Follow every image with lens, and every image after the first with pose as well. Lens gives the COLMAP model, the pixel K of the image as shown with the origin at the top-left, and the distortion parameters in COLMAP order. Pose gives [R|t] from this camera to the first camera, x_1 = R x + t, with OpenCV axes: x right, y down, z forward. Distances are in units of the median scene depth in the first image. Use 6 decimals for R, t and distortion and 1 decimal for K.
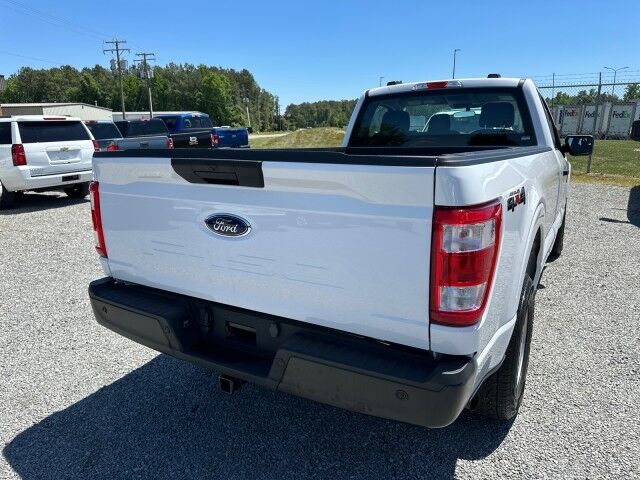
lens RADIAL K [[451.3, 0, 318.8], [0, 451.3, 243.8], [0, 0, 1]] dist [0.065892, -0.077376]
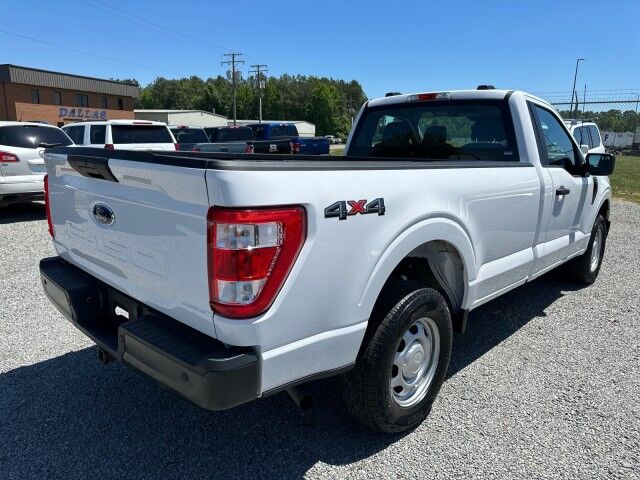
lens RADIAL K [[451.3, 0, 319.9], [0, 451.3, 250.1], [0, 0, 1]] dist [0.065892, -0.077376]
pose [[0.973700, 0.082113, -0.212522, 0.270117], [-0.083806, 0.996482, 0.001044, 0.000290], [0.211860, 0.016794, 0.977156, -0.002912]]
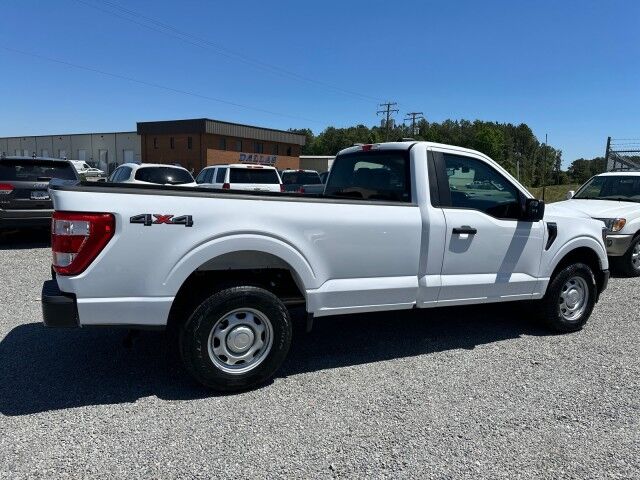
lens RADIAL K [[451.3, 0, 317.5], [0, 451.3, 249.0], [0, 0, 1]] dist [0.065892, -0.077376]
pose [[0.831903, 0.129107, -0.539693, 0.823519], [-0.181981, 0.982247, -0.045537, -0.011867], [0.524233, 0.136096, 0.840629, -0.018193]]
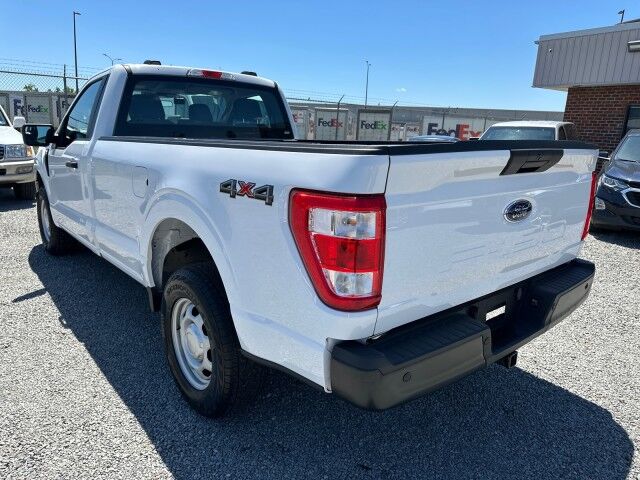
lens RADIAL K [[451.3, 0, 320.5], [0, 451.3, 240.5], [0, 0, 1]] dist [0.065892, -0.077376]
pose [[0.329425, -0.205024, 0.921653, -0.633946], [0.194161, 0.969987, 0.146377, -0.103257], [-0.924003, 0.130729, 0.359345, 0.489992]]
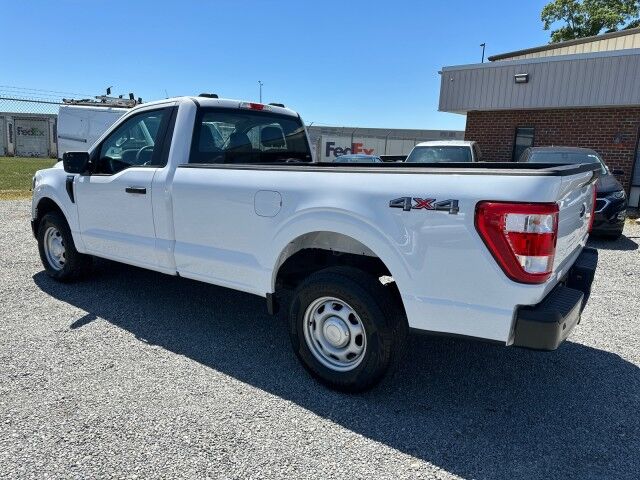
lens RADIAL K [[451.3, 0, 319.2], [0, 451.3, 244.1], [0, 0, 1]] dist [0.065892, -0.077376]
pose [[0.098132, -0.190652, 0.976740, -0.848444], [0.220060, 0.961338, 0.165536, -0.181023], [-0.970538, 0.198697, 0.136293, 0.780619]]
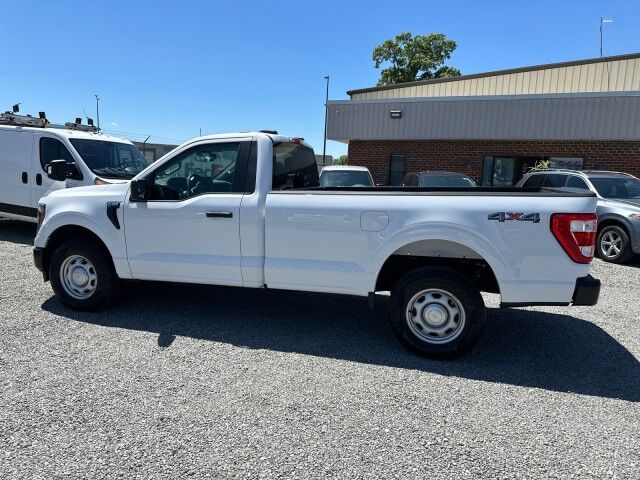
lens RADIAL K [[451.3, 0, 319.5], [0, 451.3, 243.9], [0, 0, 1]] dist [0.065892, -0.077376]
pose [[-0.248128, -0.144951, 0.957821, -1.016349], [0.212749, 0.956449, 0.199857, -0.314997], [-0.945077, 0.253365, -0.206483, 1.289181]]
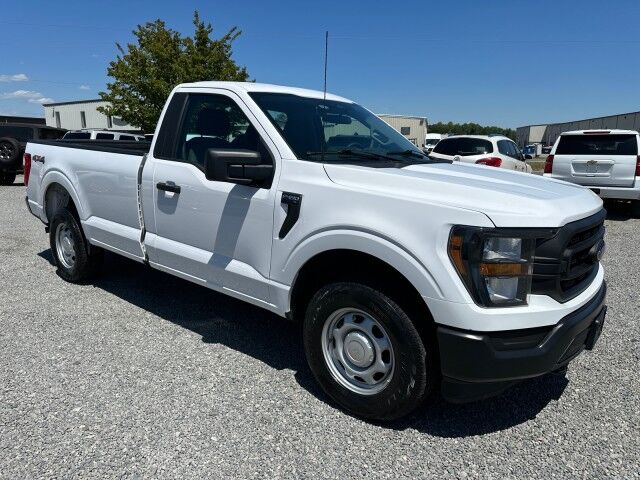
lens RADIAL K [[451.3, 0, 317.3], [0, 451.3, 238.4], [0, 0, 1]] dist [0.065892, -0.077376]
pose [[-0.162190, 0.212045, -0.963707, 1.335916], [-0.257909, 0.933580, 0.248822, -0.352748], [0.952459, 0.288905, -0.096729, 1.381686]]
